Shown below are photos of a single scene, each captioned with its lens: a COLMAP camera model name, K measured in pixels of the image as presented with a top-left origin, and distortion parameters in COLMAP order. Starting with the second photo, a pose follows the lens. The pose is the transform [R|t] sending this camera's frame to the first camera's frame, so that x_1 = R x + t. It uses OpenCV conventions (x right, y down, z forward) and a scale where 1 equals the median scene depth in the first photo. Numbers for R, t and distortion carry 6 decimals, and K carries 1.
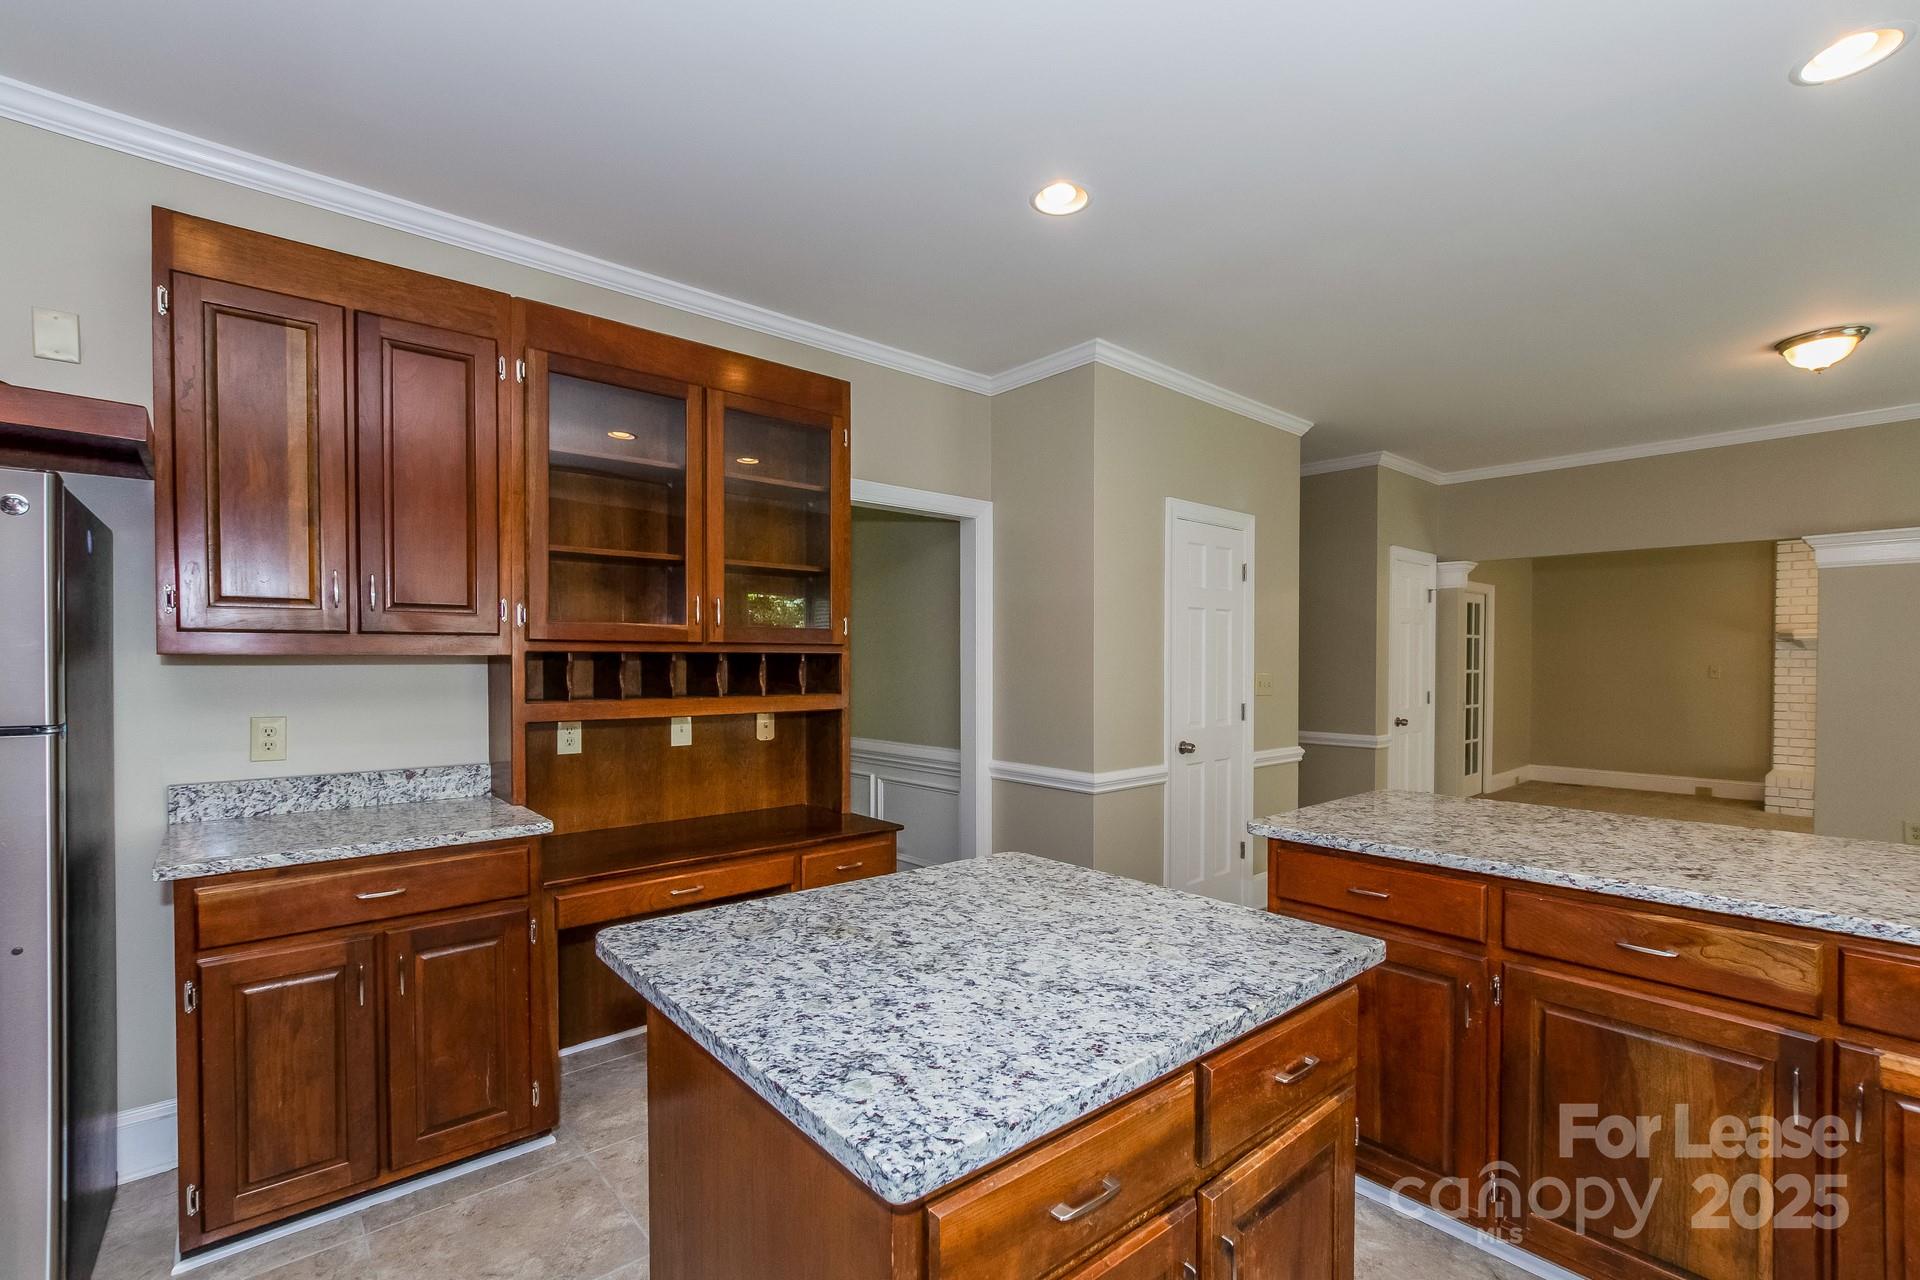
lens RADIAL K [[851.6, 0, 964.1], [0, 851.6, 678.7], [0, 0, 1]] dist [-0.018387, 0.000061]
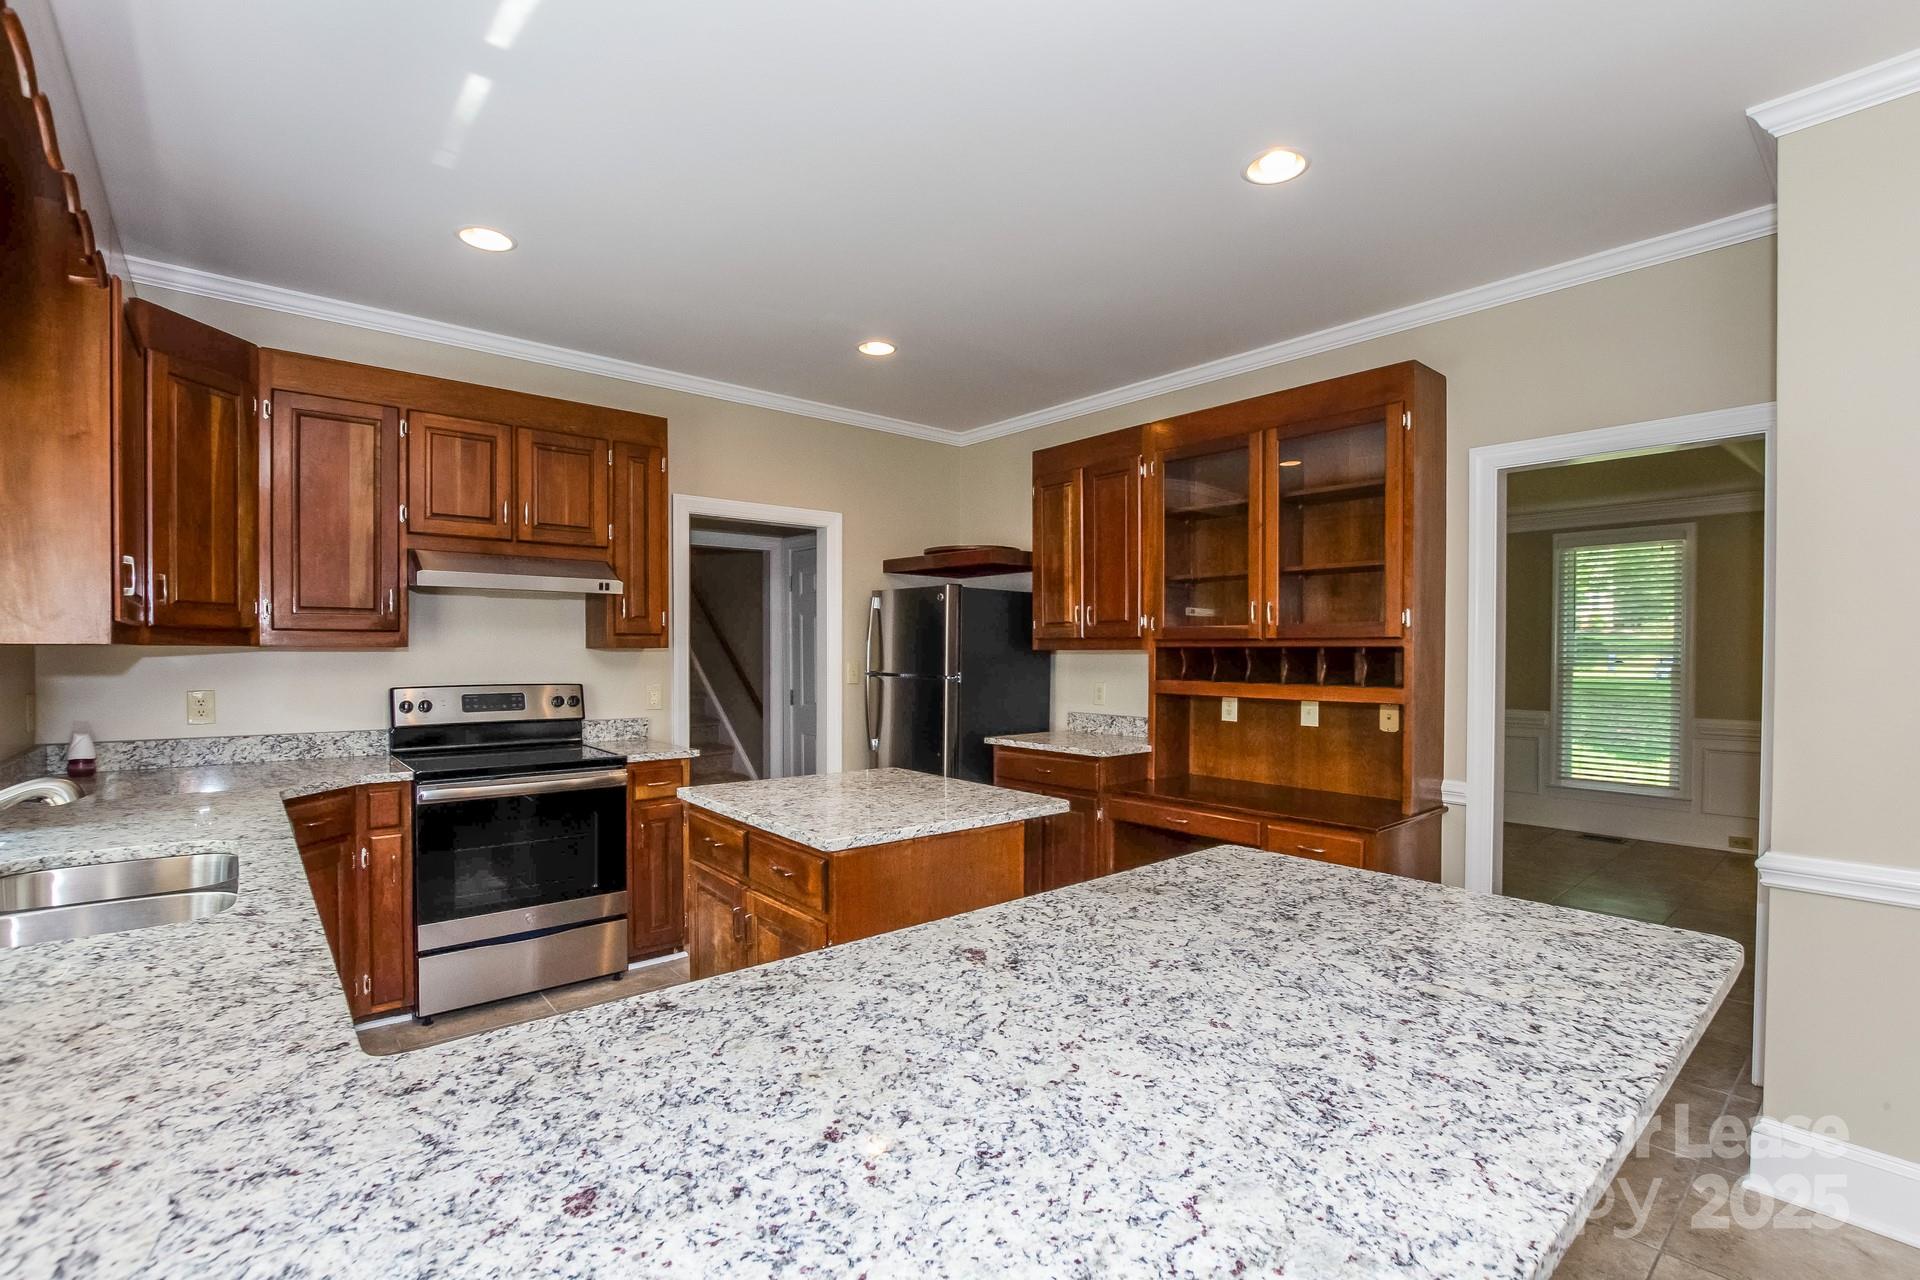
lens RADIAL K [[861.1, 0, 960.0], [0, 861.1, 640.0], [0, 0, 1]] dist [-0.013361, -0.000518]
pose [[-0.012842, -0.012269, -0.999842, 1.552604], [-0.024058, 0.999639, -0.011958, -0.024577], [0.999628, 0.023900, -0.013133, 0.970520]]
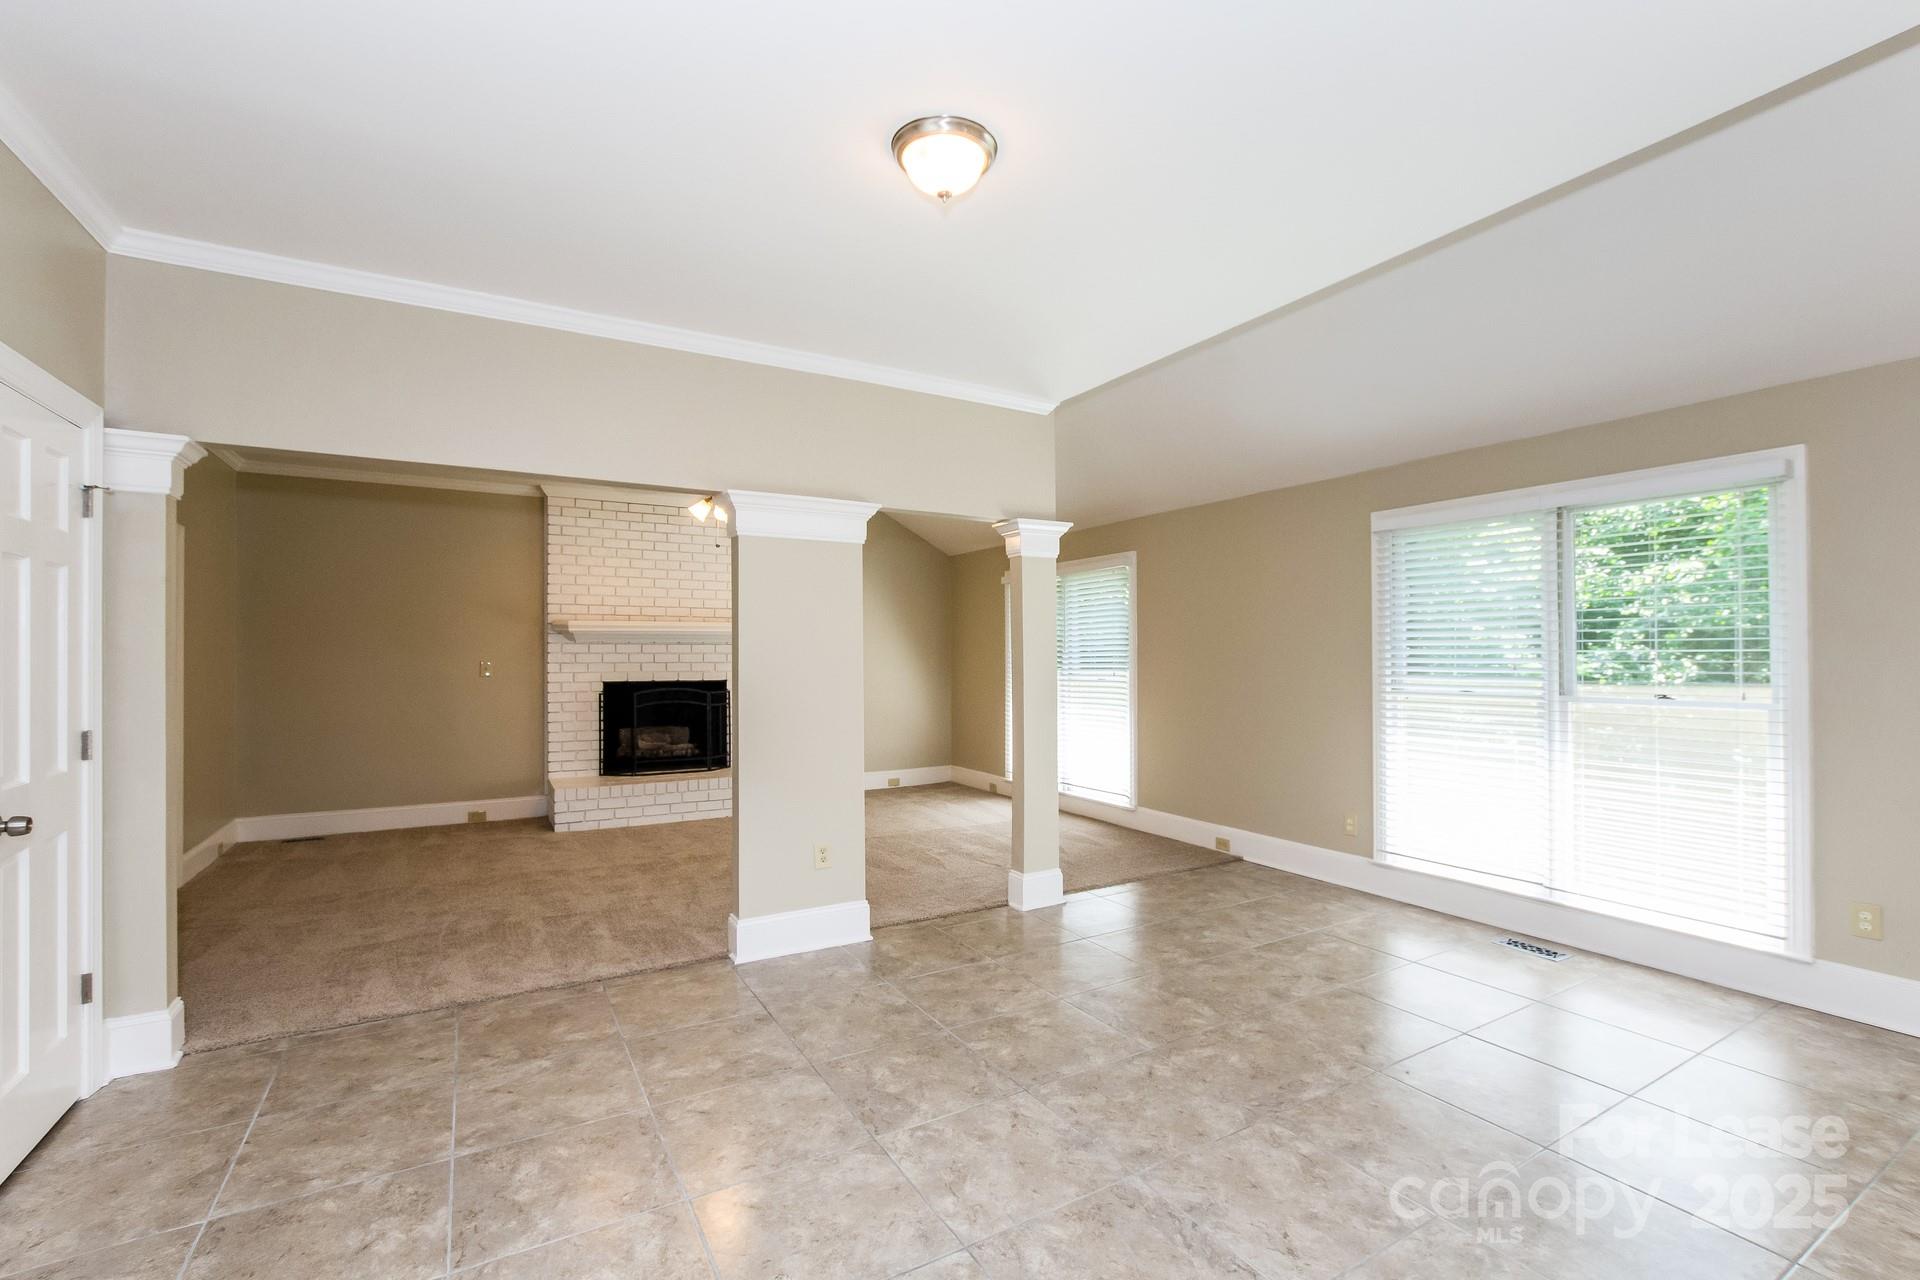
lens RADIAL K [[848.7, 0, 969.4], [0, 848.7, 651.5], [0, 0, 1]] dist [-0.000453, -0.000258]
pose [[0.192390, 0.002135, 0.981316, 0.795873], [0.024237, 0.999682, -0.006927, -0.038917], [-0.981019, 0.025117, 0.192277, 1.760599]]
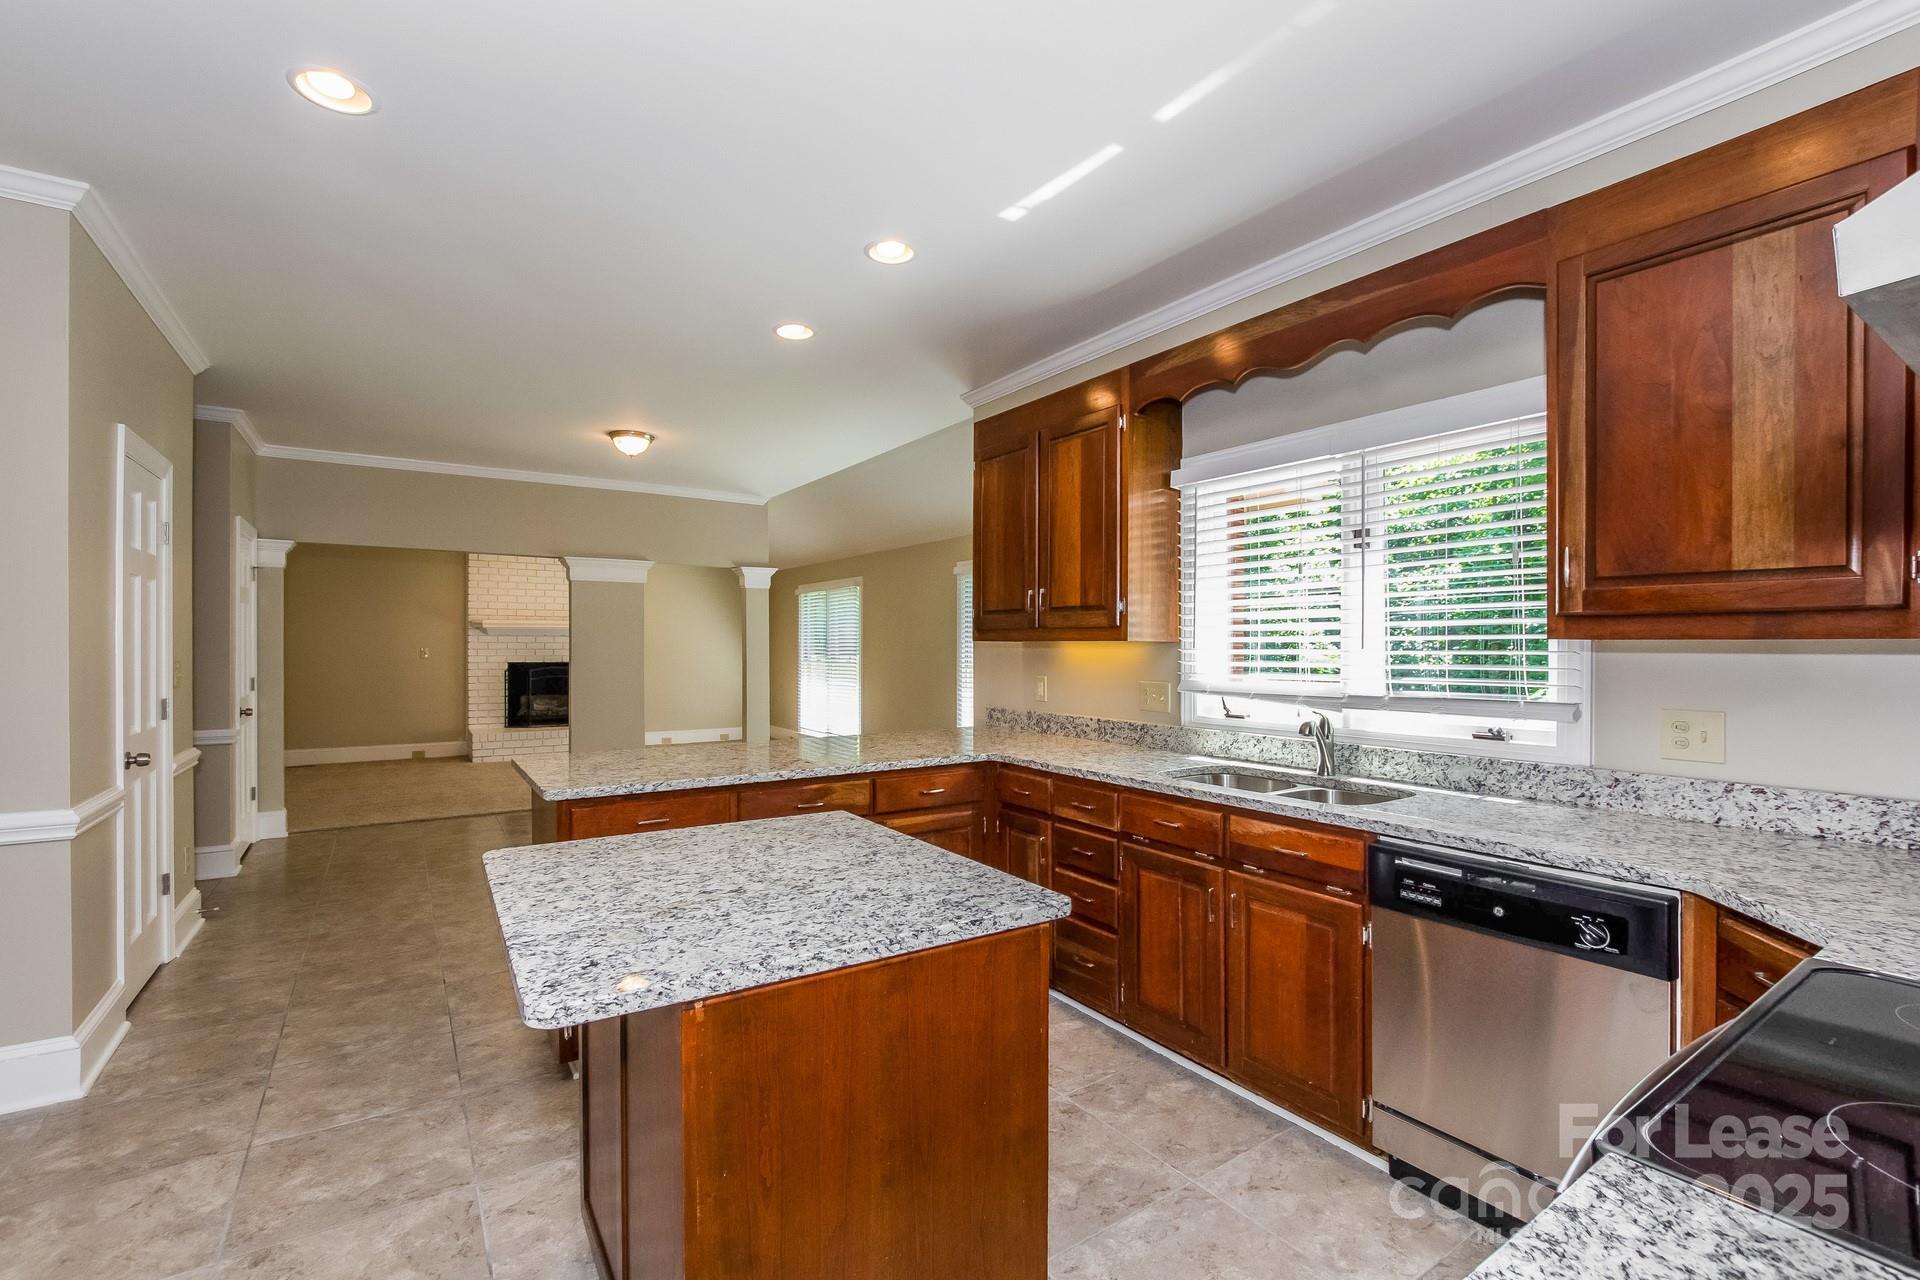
lens RADIAL K [[846.2, 0, 955.1], [0, 846.2, 645.2], [0, 0, 1]] dist [-0.023592, 0.000047]
pose [[0.134308, -0.001577, 0.990938, -0.896404], [0.020548, 0.999788, -0.001194, -0.012775], [-0.990727, 0.020522, 0.134312, 0.415641]]
